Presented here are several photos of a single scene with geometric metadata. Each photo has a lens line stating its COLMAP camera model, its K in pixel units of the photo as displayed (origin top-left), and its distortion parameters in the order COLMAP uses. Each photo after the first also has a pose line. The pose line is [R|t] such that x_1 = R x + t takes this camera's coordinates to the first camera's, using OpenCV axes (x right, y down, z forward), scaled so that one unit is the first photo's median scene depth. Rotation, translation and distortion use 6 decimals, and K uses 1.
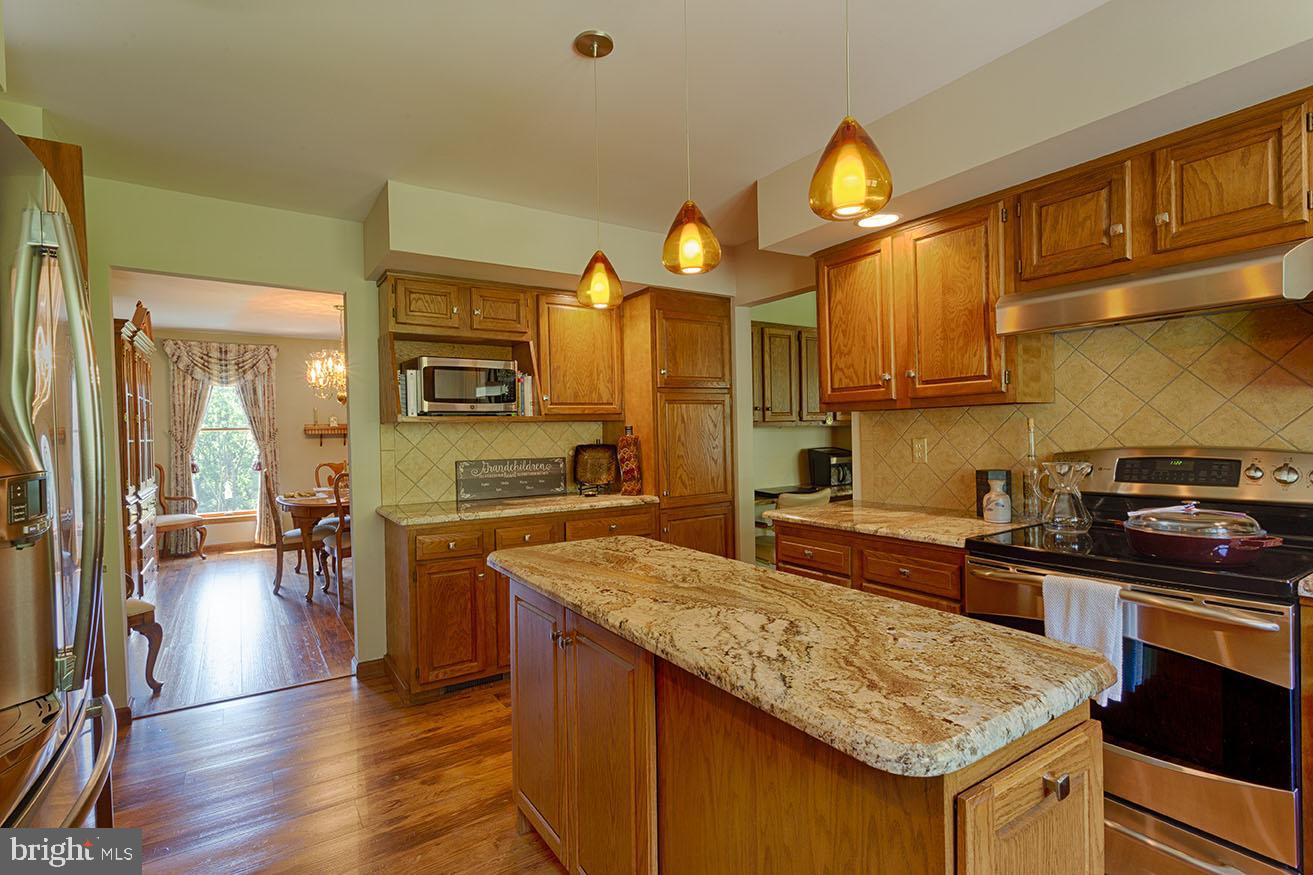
lens RADIAL K [[624.4, 0, 656.5], [0, 624.4, 437.5], [0, 0, 1]] dist [0.000817, 0.000690]
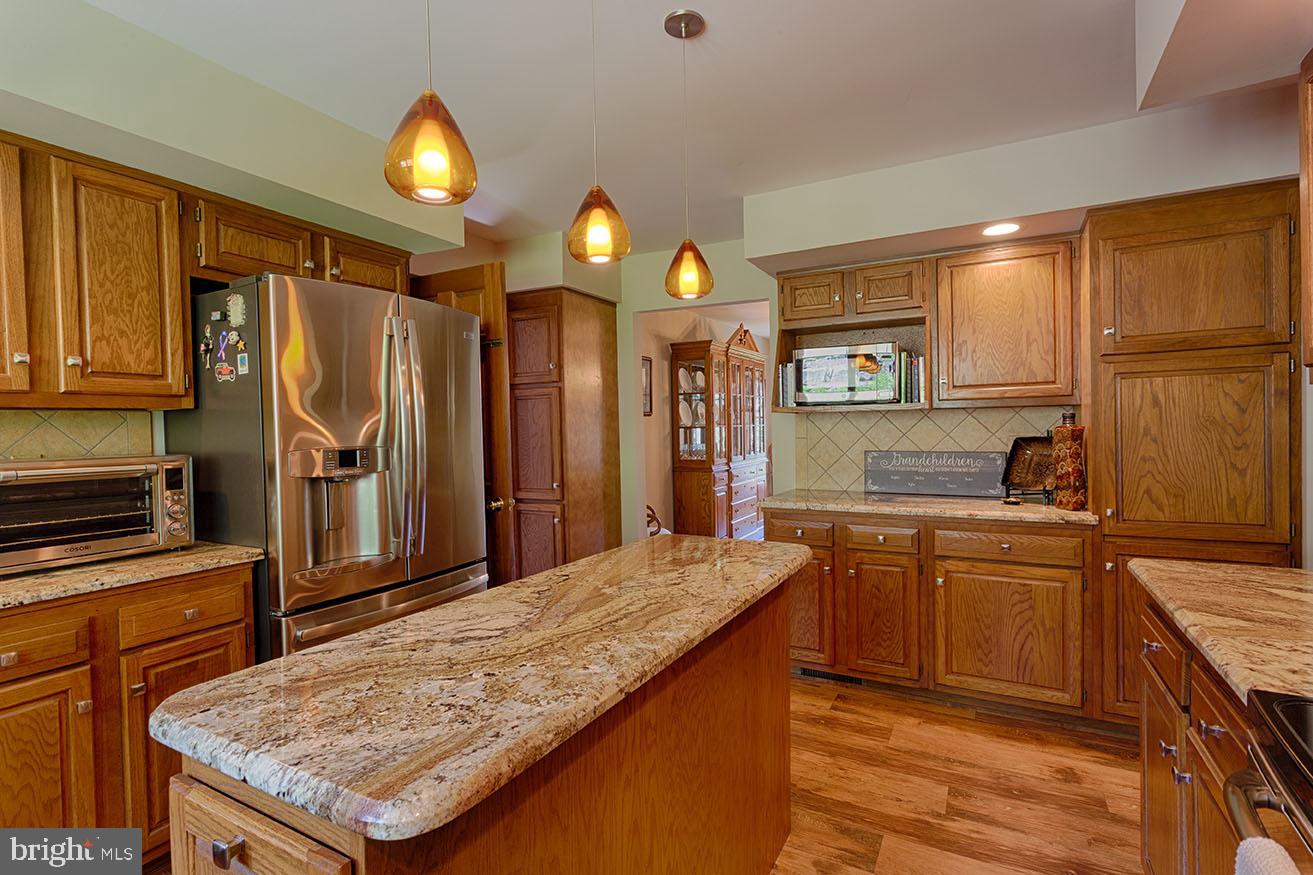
lens RADIAL K [[624.4, 0, 656.5], [0, 624.4, 437.5], [0, 0, 1]] dist [0.000817, 0.000690]
pose [[0.465201, 0.026549, -0.884807, 1.098896], [-0.001272, 0.999569, 0.029324, -0.030764], [0.885204, -0.012516, 0.465034, 0.741936]]
